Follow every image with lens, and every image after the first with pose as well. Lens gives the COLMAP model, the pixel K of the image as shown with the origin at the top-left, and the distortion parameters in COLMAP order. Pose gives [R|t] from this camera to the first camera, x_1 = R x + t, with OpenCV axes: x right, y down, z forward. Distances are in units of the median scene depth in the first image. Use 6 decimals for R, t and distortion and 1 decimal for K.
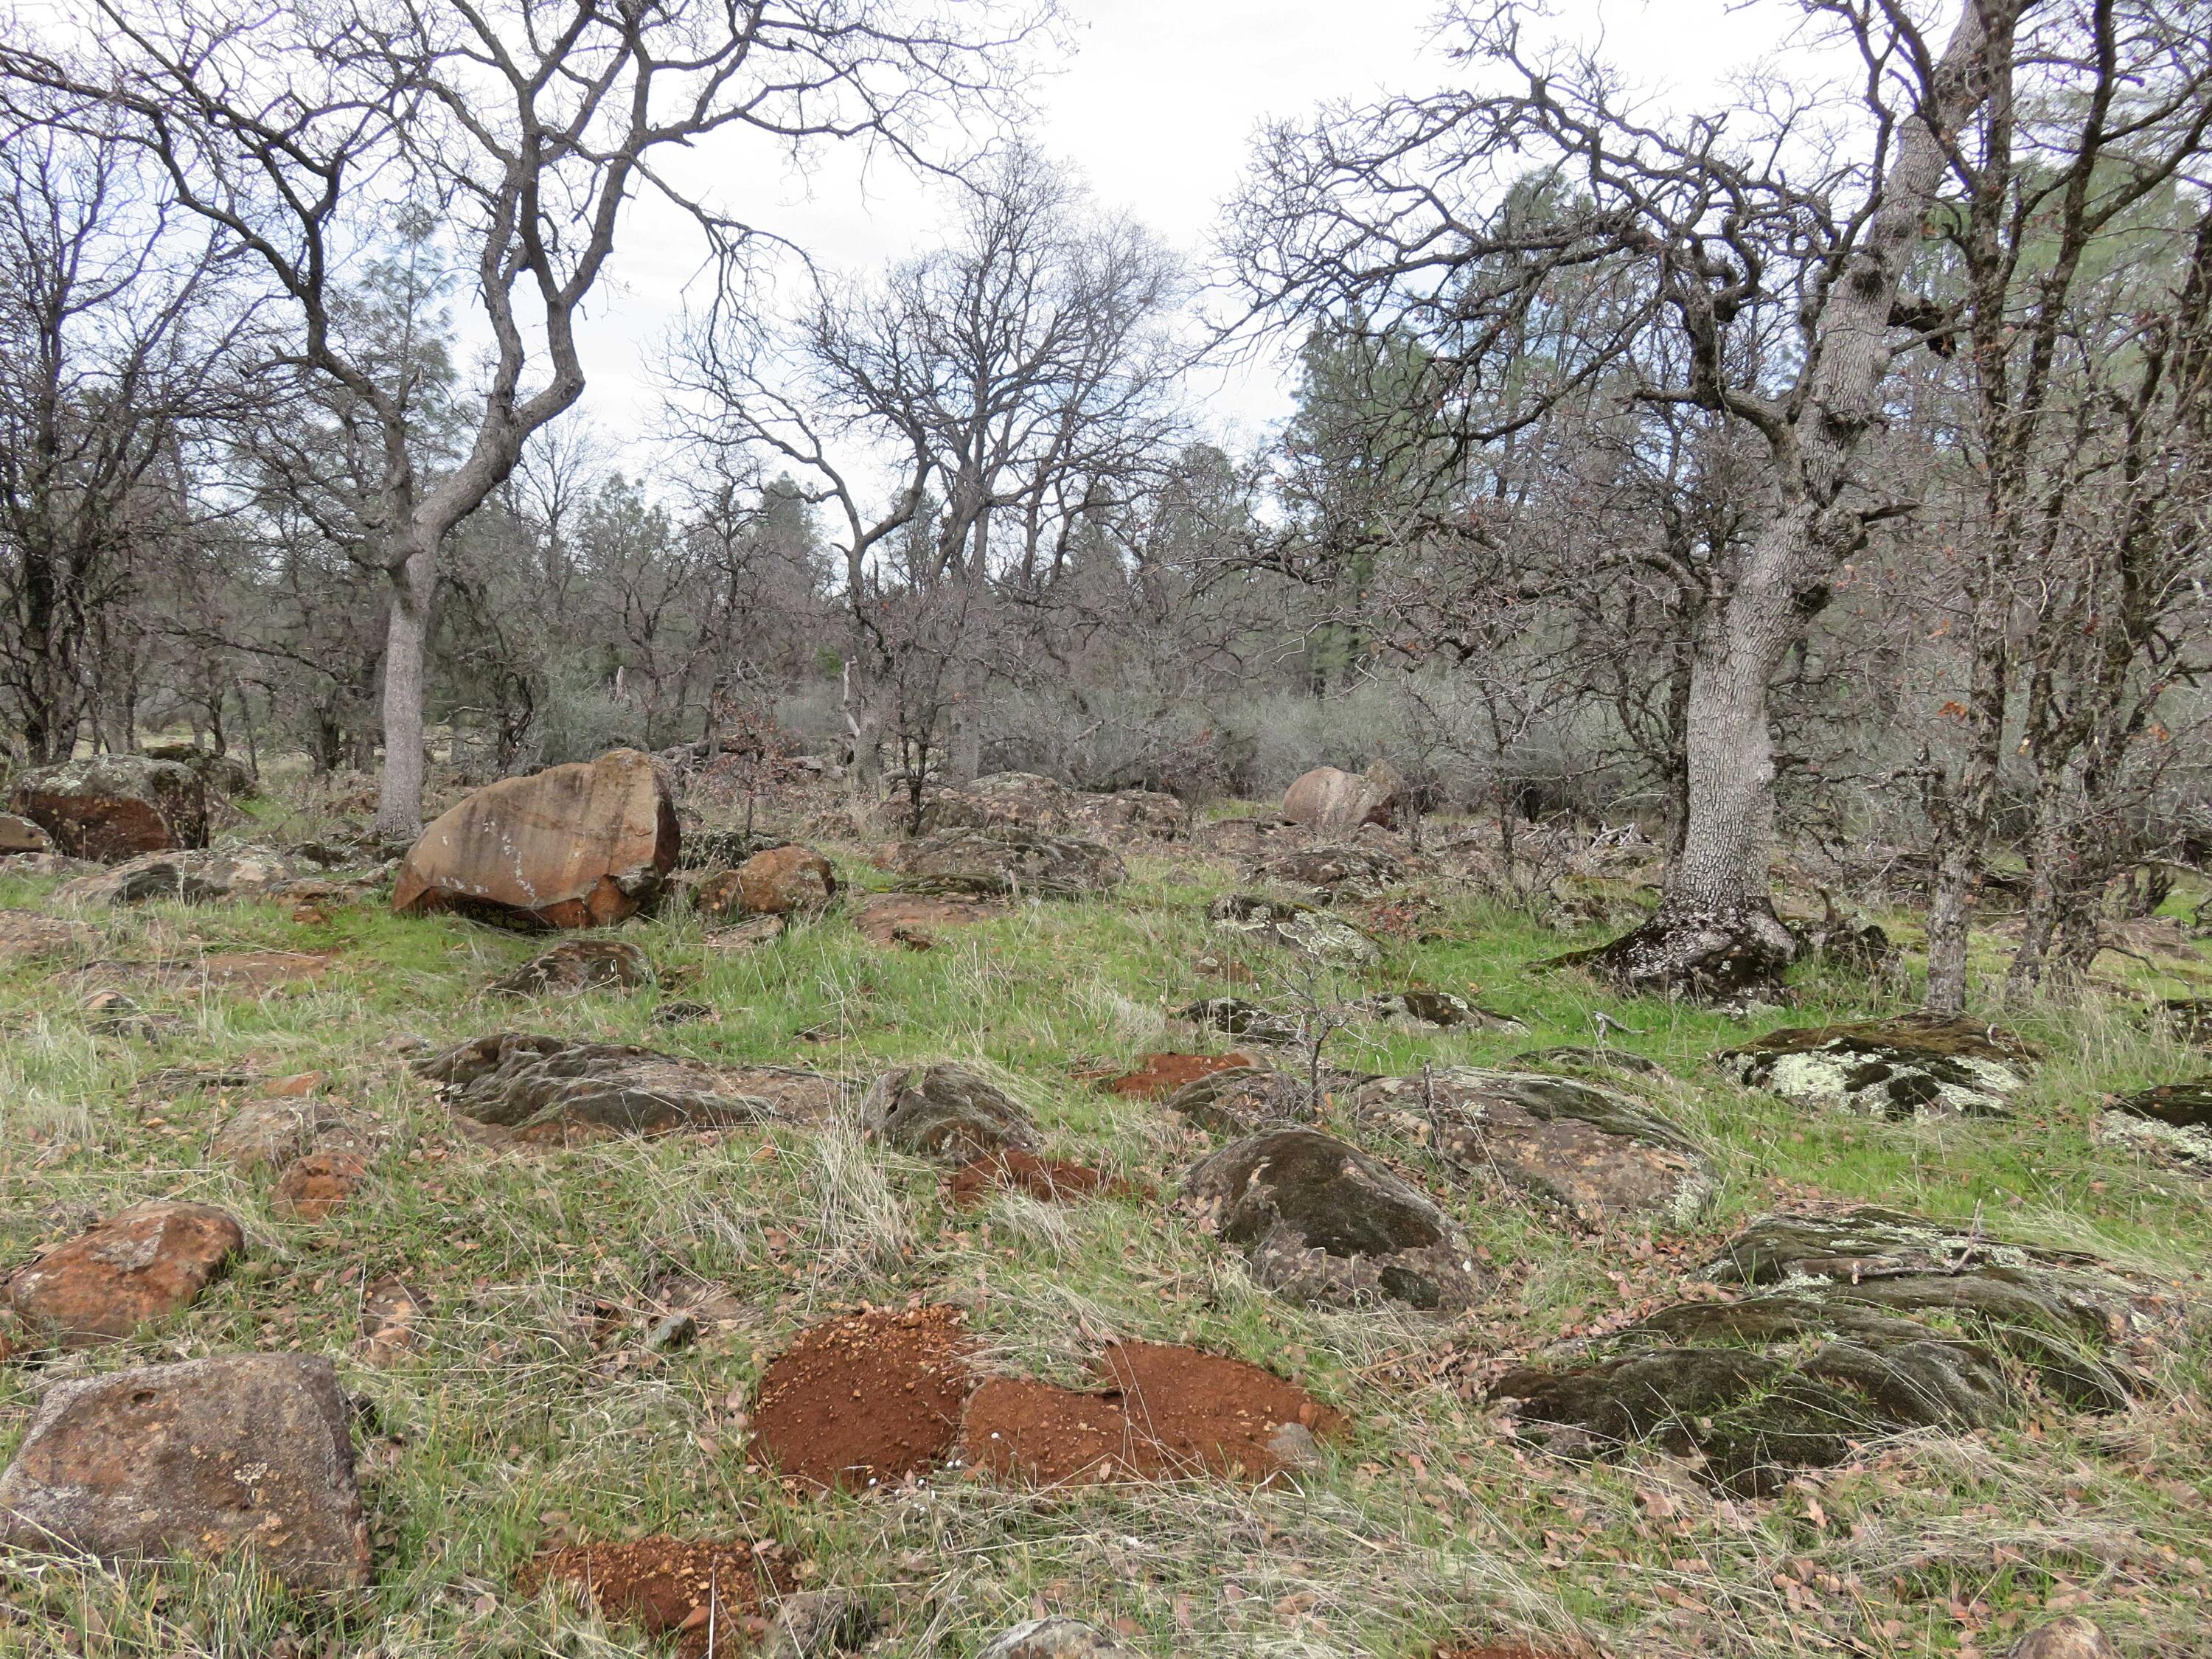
lens RADIAL K [[1650.5, 0, 1108.6], [0, 1650.5, 830.5], [0, 0, 1]] dist [-0.005542, -0.009089]
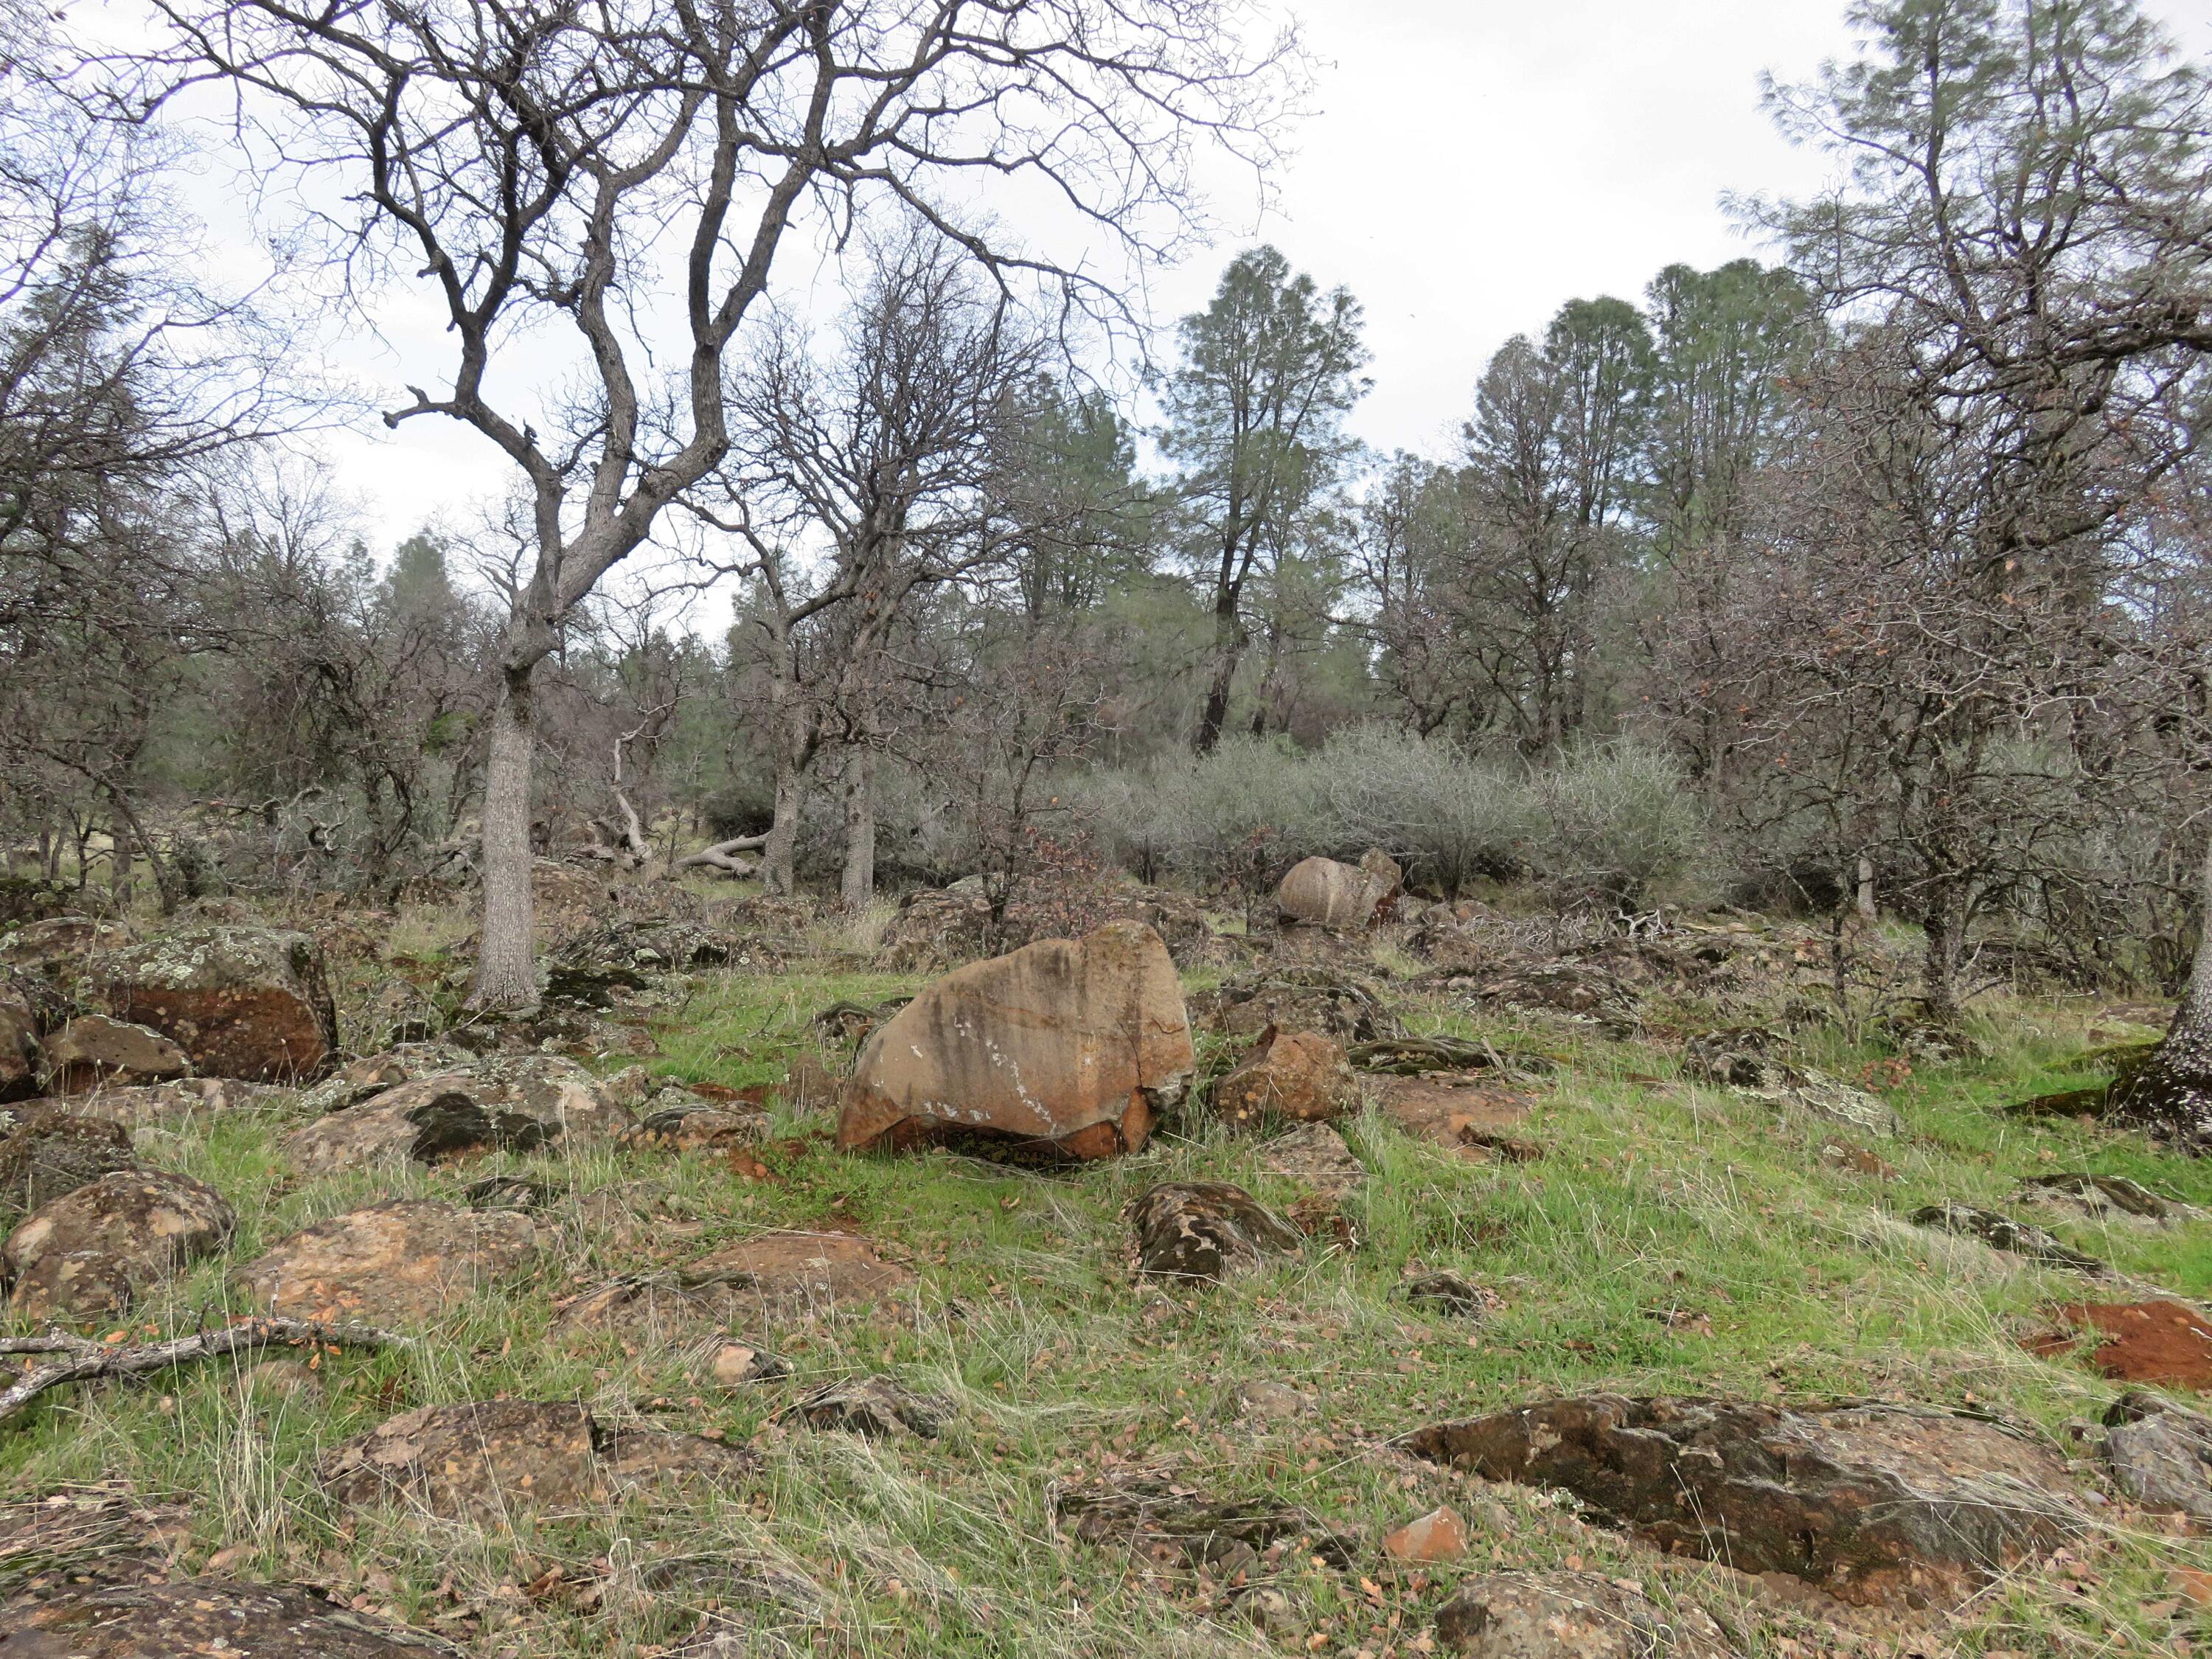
lens RADIAL K [[1650.5, 0, 1104.9], [0, 1650.5, 827.9], [0, 0, 1]] dist [-0.005542, -0.009089]
pose [[0.976684, -0.022915, 0.213457, -0.316324], [0.030846, 0.998949, -0.033899, -0.045111], [-0.212456, 0.039693, 0.976364, 0.158892]]
